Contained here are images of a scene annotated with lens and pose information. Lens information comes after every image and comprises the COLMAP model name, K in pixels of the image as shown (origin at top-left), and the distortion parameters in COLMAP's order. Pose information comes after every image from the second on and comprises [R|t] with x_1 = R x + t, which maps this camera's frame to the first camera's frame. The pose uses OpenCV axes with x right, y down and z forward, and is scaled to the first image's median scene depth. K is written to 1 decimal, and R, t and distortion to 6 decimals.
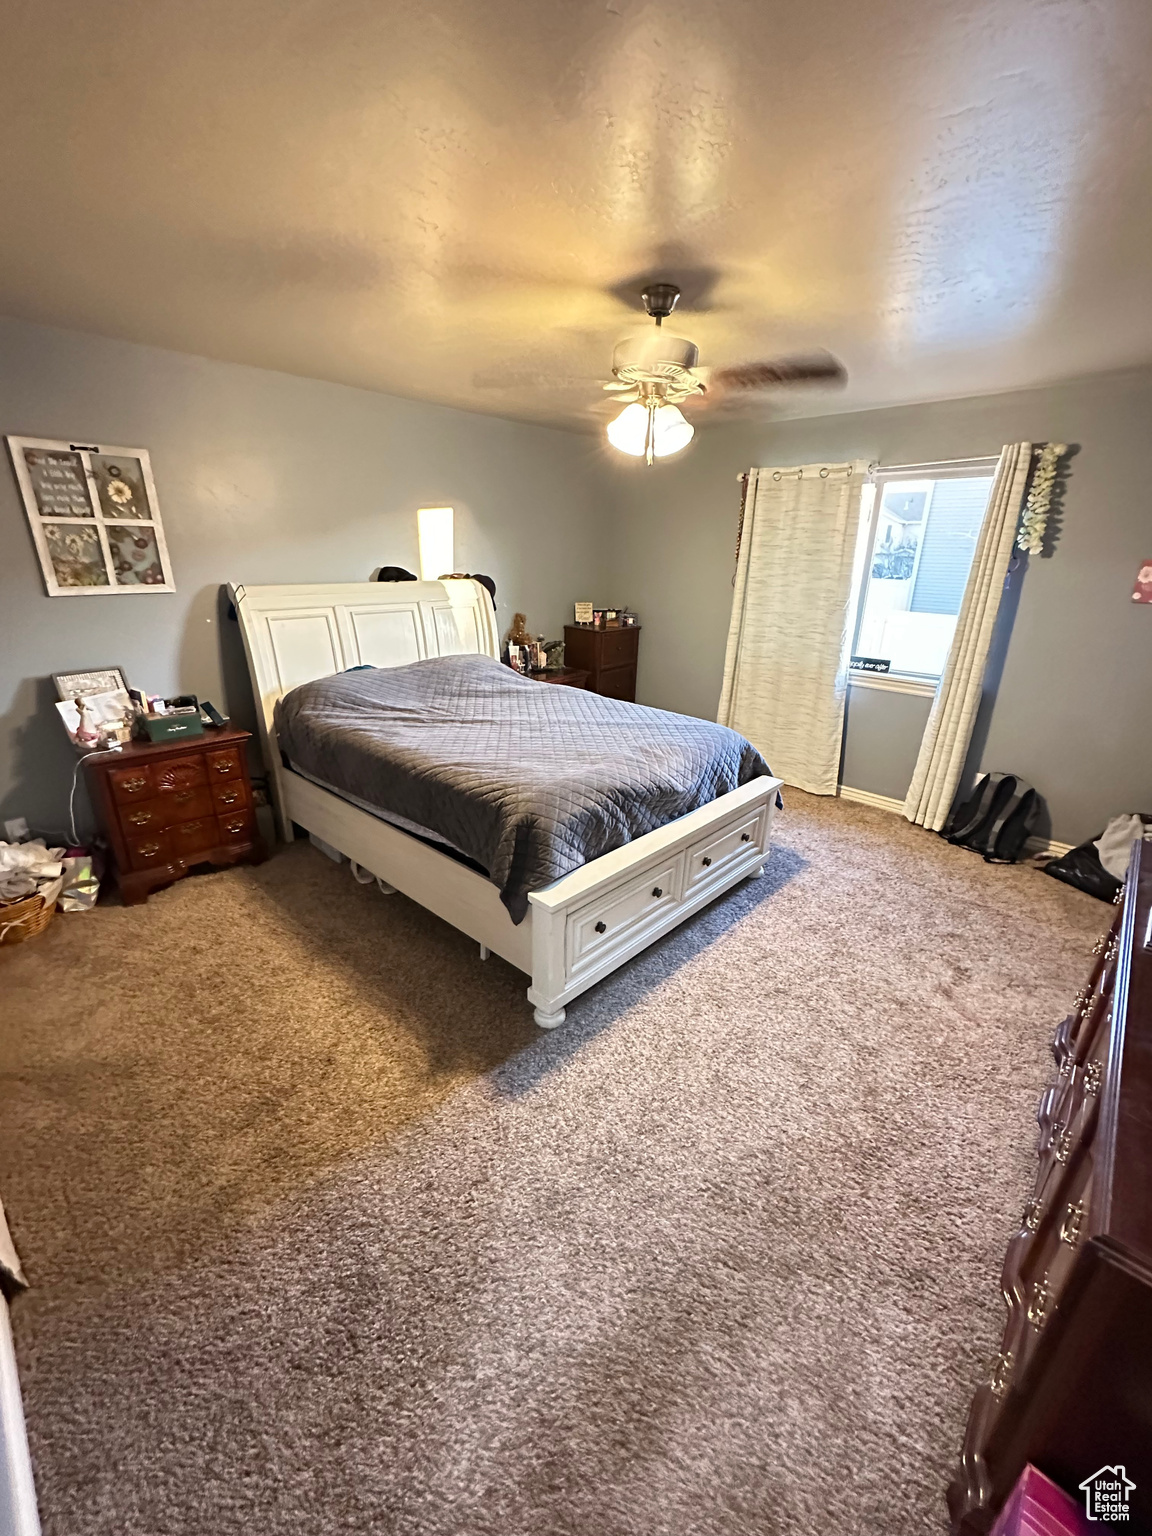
lens RADIAL K [[613.1, 0, 568.1], [0, 613.1, 775.1], [0, 0, 1]] dist [-0.008548, 0.000069]
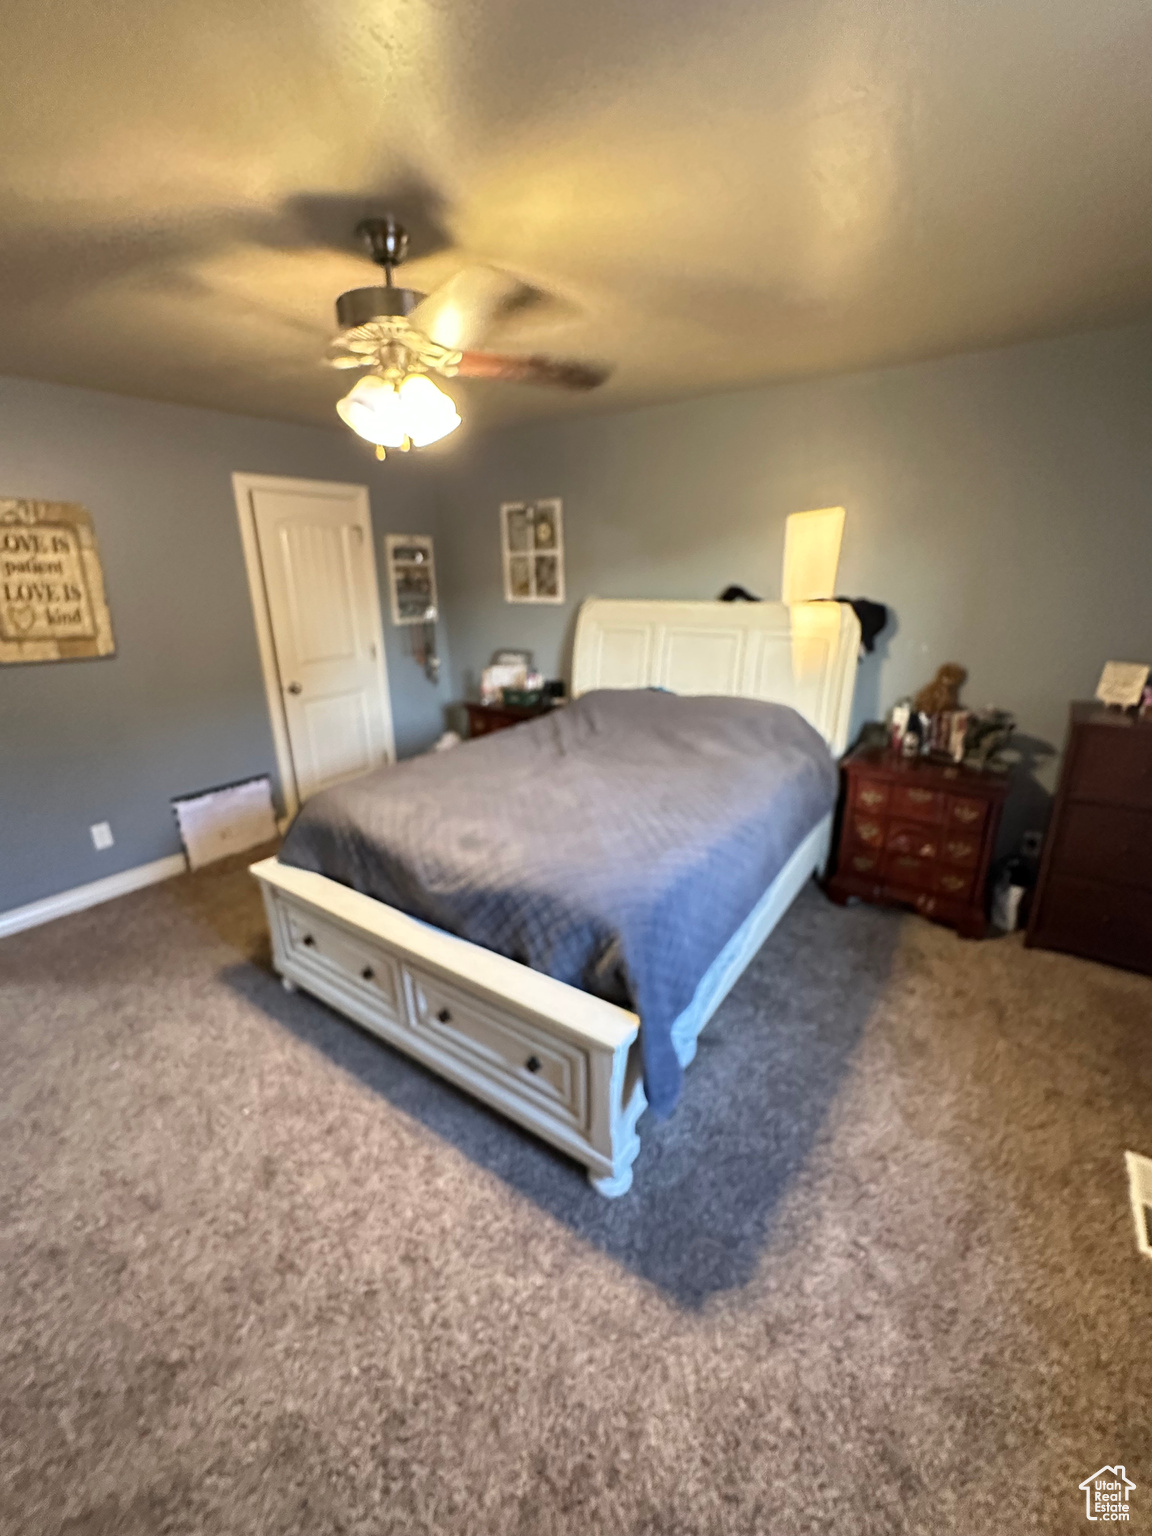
lens RADIAL K [[613.1, 0, 571.9], [0, 613.1, 766.1], [0, 0, 1]] dist [-0.008548, 0.000069]
pose [[0.150931, 0.288094, -0.945633, 0.788374], [-0.324689, 0.917968, 0.227842, -0.307305], [0.933700, 0.272648, 0.232091, 0.871369]]
